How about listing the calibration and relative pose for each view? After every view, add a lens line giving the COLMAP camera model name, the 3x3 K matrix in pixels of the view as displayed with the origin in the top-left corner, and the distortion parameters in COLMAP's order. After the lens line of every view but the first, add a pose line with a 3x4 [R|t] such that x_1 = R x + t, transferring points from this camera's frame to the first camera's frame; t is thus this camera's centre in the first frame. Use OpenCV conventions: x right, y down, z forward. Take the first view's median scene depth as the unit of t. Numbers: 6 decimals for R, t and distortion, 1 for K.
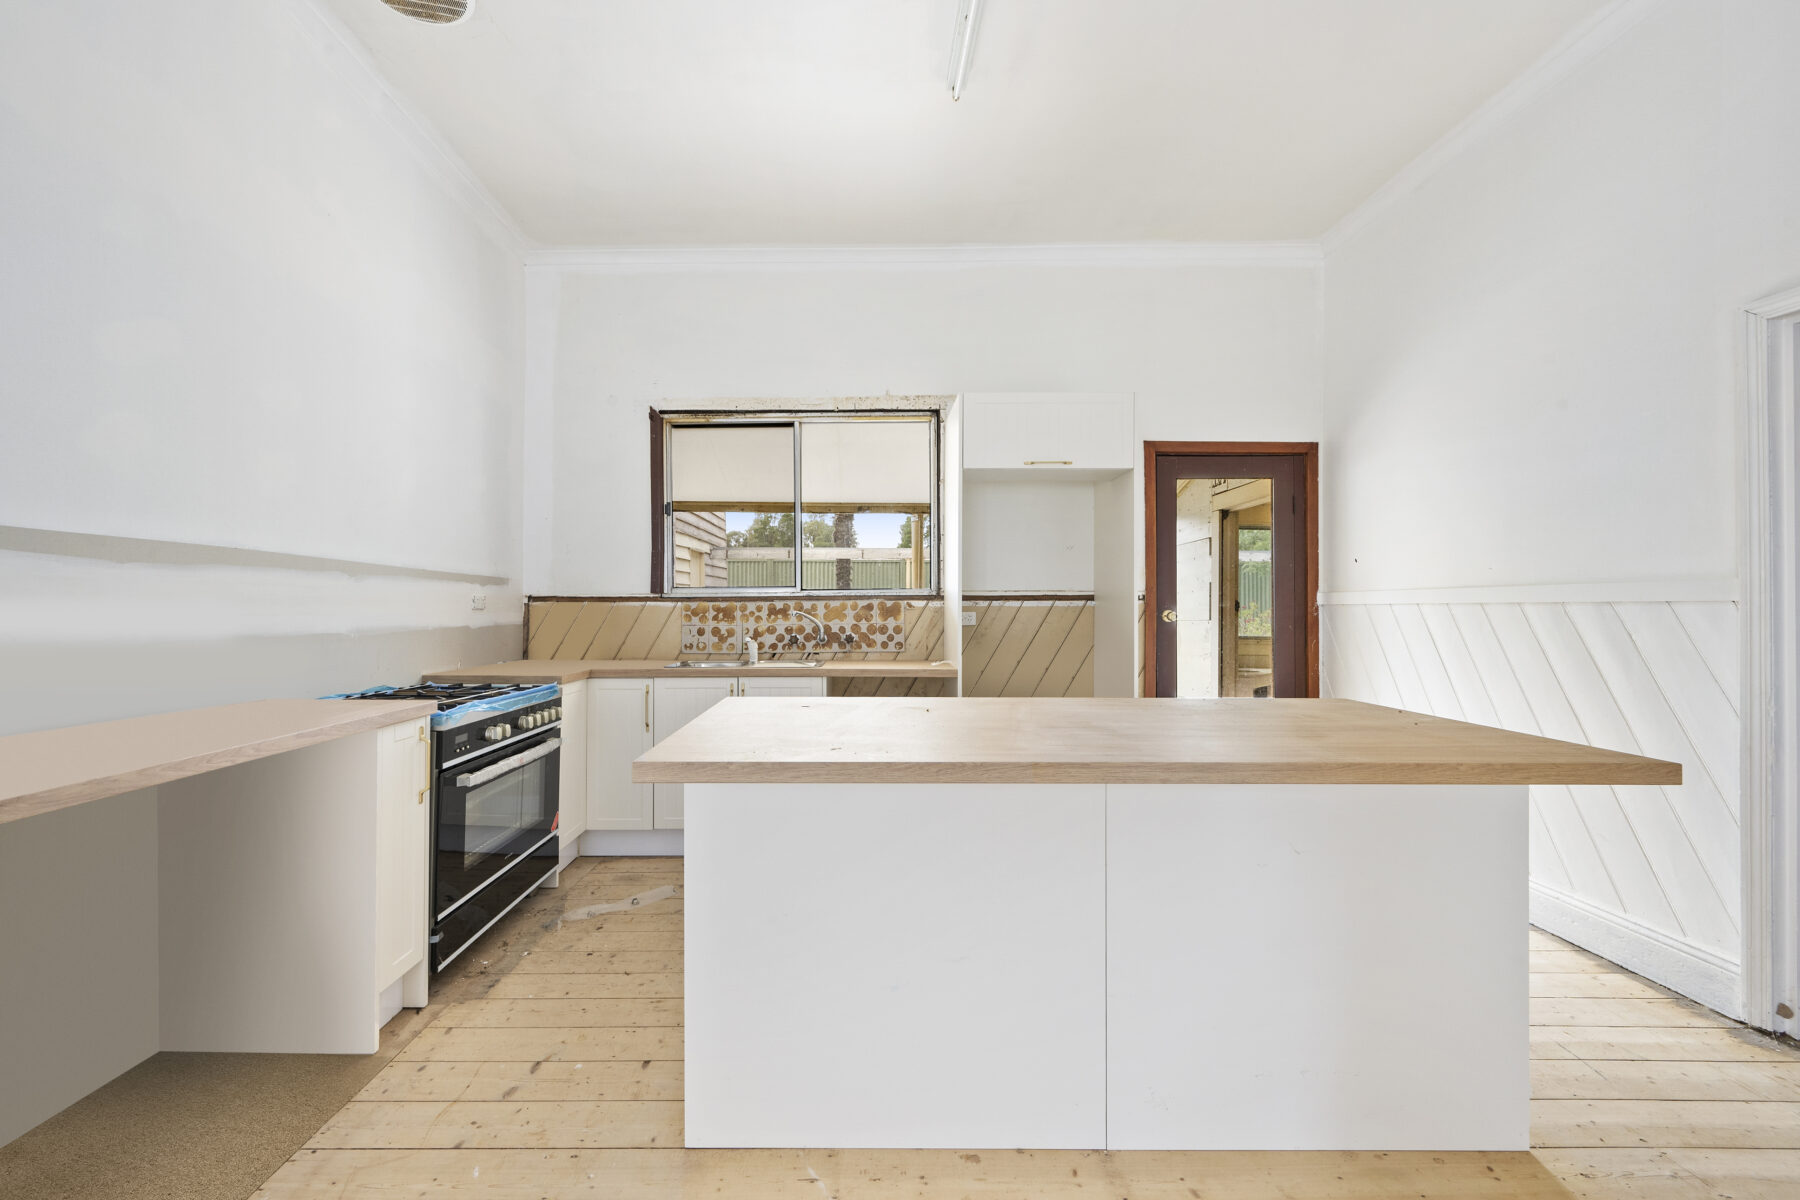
lens RADIAL K [[714.8, 0, 858.6], [0, 714.8, 601.8], [0, 0, 1]] dist [-0.001106, 0.000055]
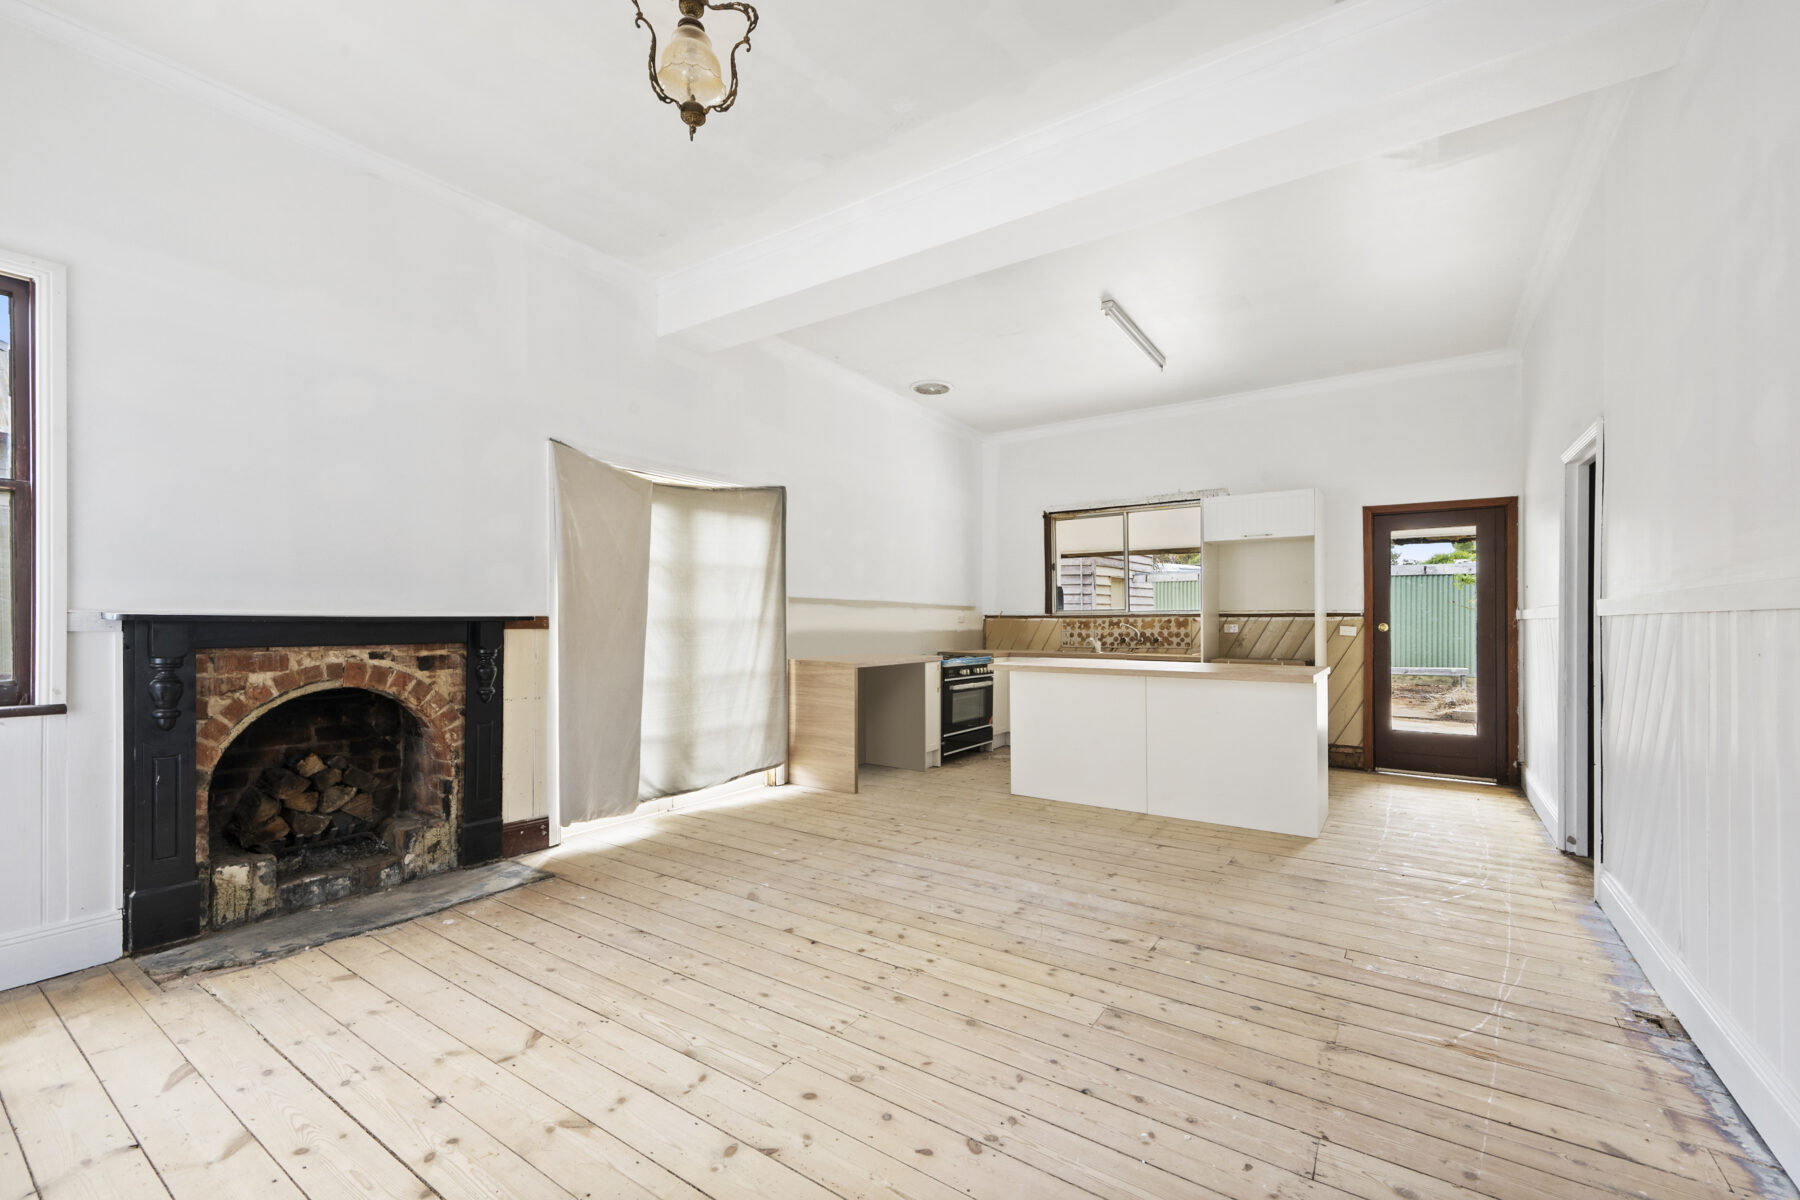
lens RADIAL K [[743.8, 0, 900.0], [0, 743.8, 600.0], [0, 0, 1]] dist [-0.000789, -0.000268]
pose [[0.827706, -0.016404, -0.560922, 0.466598], [0.004892, 0.999746, -0.022018, -0.006780], [0.561141, 0.015481, 0.827576, -0.774965]]
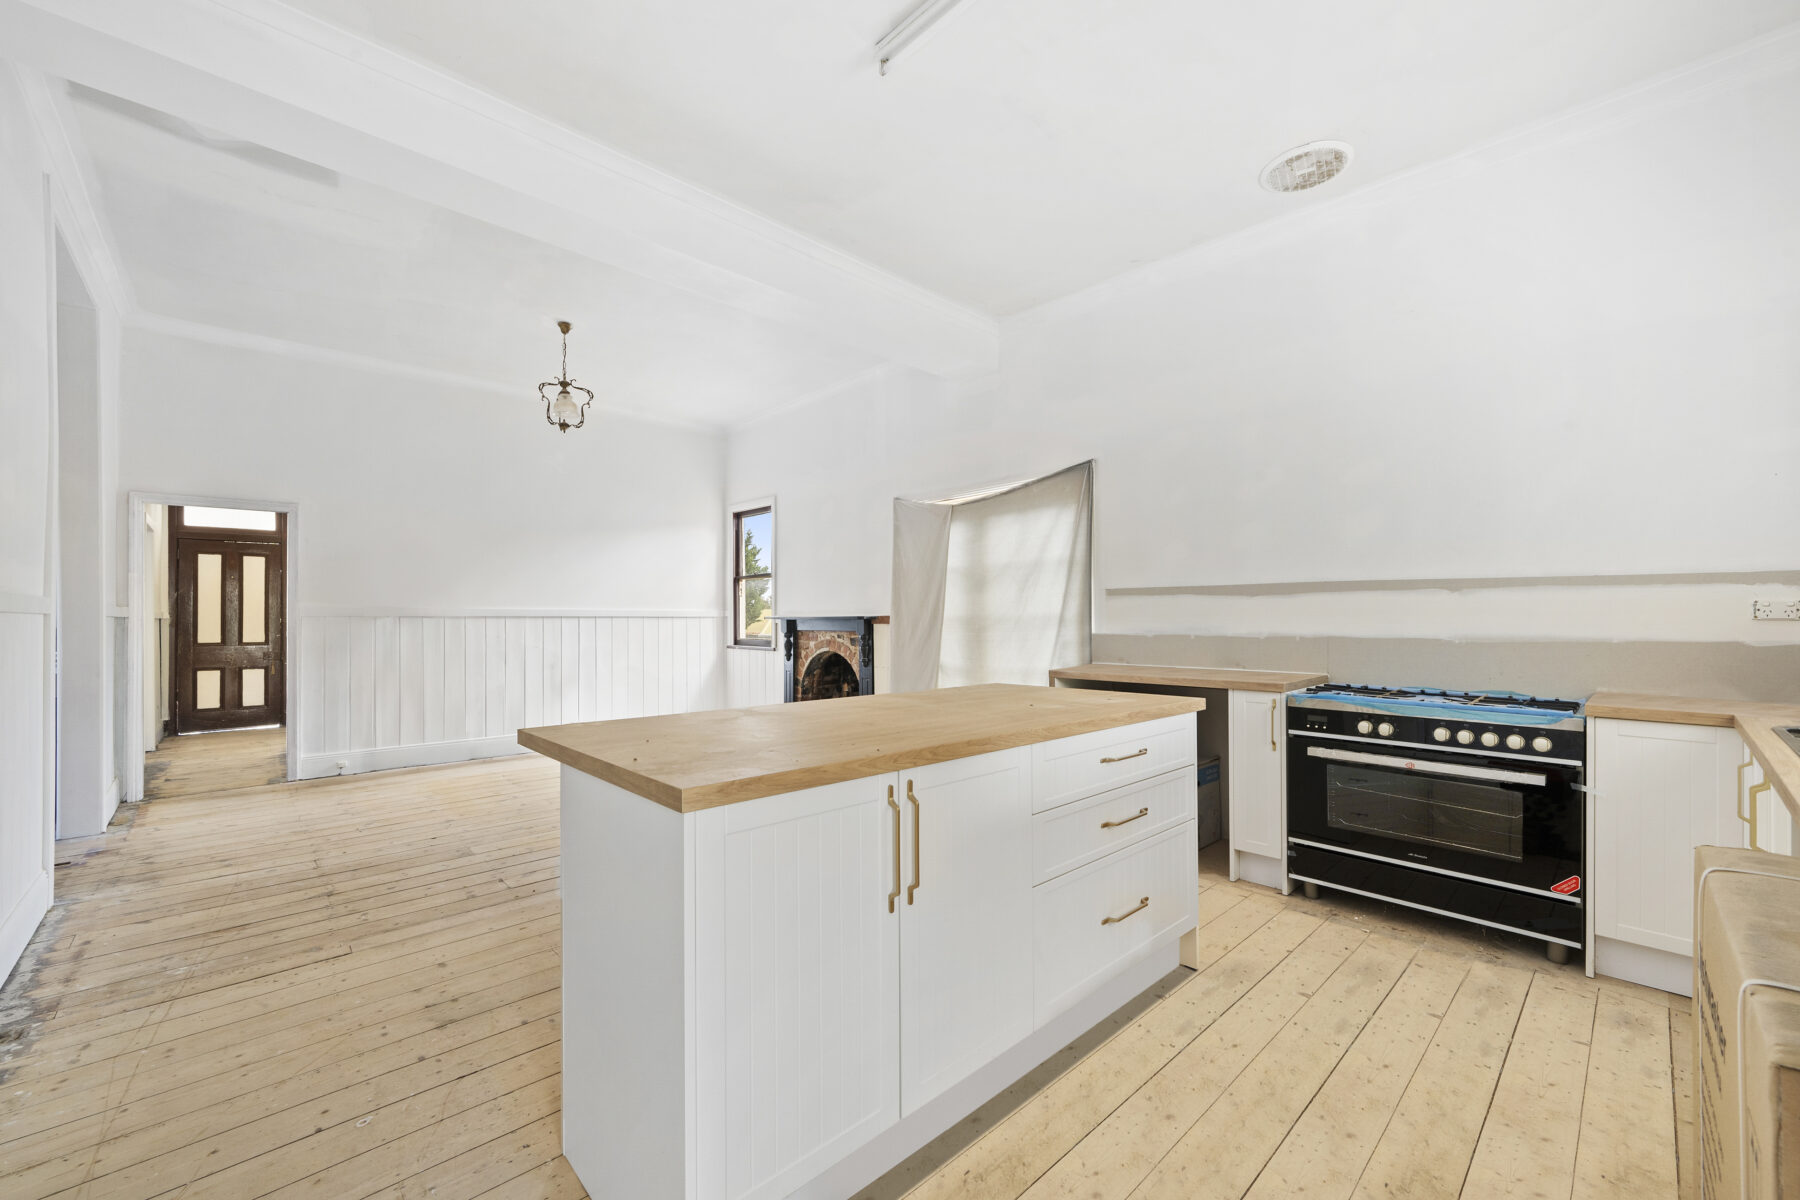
lens RADIAL K [[711.4, 0, 900.9], [0, 711.4, 610.6], [0, 0, 1]] dist [-0.001042, 0.000227]
pose [[-0.727099, -0.007223, -0.686494, 0.499893], [0.007293, 0.999807, -0.018244, 0.007053], [0.686494, -0.018272, -0.726906, 0.803021]]
